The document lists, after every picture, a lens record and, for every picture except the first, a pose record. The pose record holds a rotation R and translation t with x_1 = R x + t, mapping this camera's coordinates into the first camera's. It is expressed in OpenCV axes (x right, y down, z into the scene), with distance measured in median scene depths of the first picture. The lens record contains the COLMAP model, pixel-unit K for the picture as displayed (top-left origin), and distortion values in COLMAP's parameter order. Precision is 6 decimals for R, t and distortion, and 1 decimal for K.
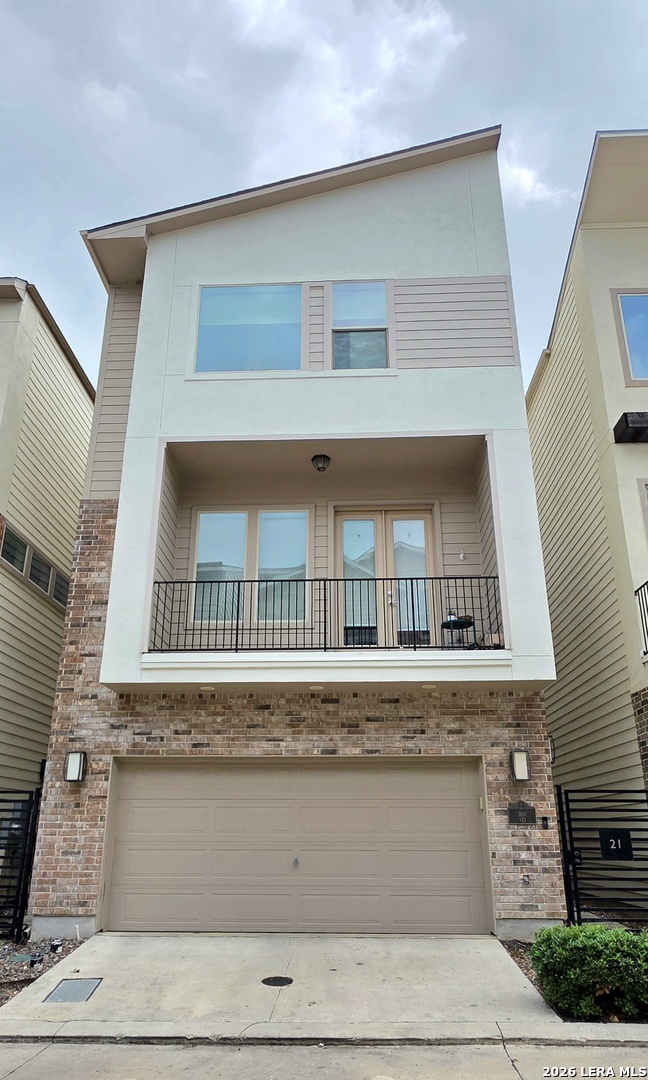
lens RADIAL K [[718.0, 0, 323.2], [0, 718.0, 575.7], [0, 0, 1]] dist [-0.000057, -0.000179]
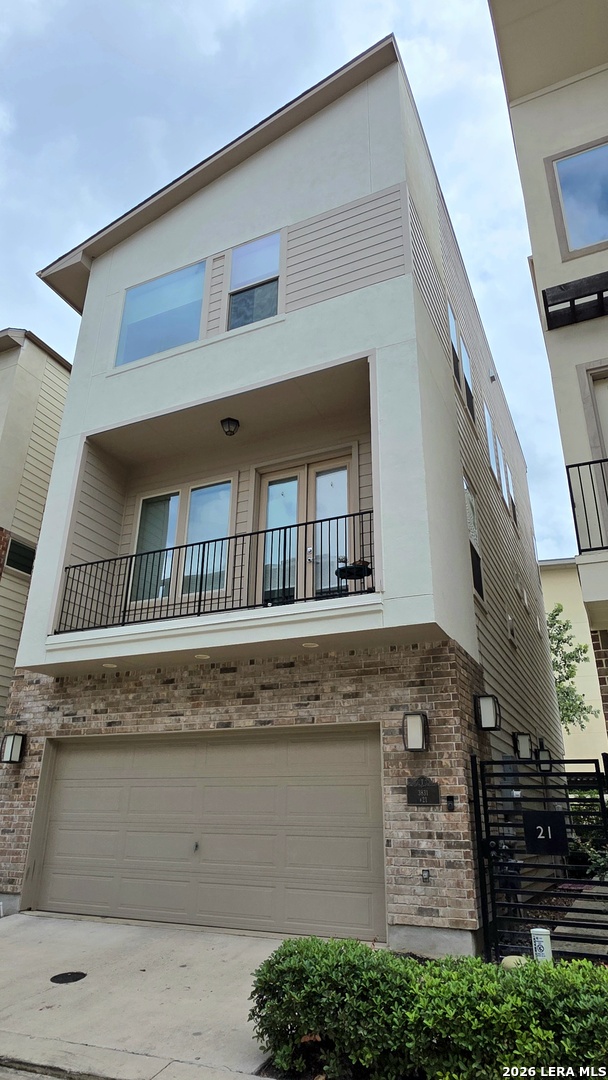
lens RADIAL K [[659.6, 0, 304.0], [0, 659.6, 540.0], [0, 0, 1]] dist [-0.000480, -0.000477]
pose [[0.921765, -0.141224, -0.361115, 0.442590], [0.119030, 0.989407, -0.083105, 0.091463], [0.369026, 0.033620, 0.928811, 0.237411]]
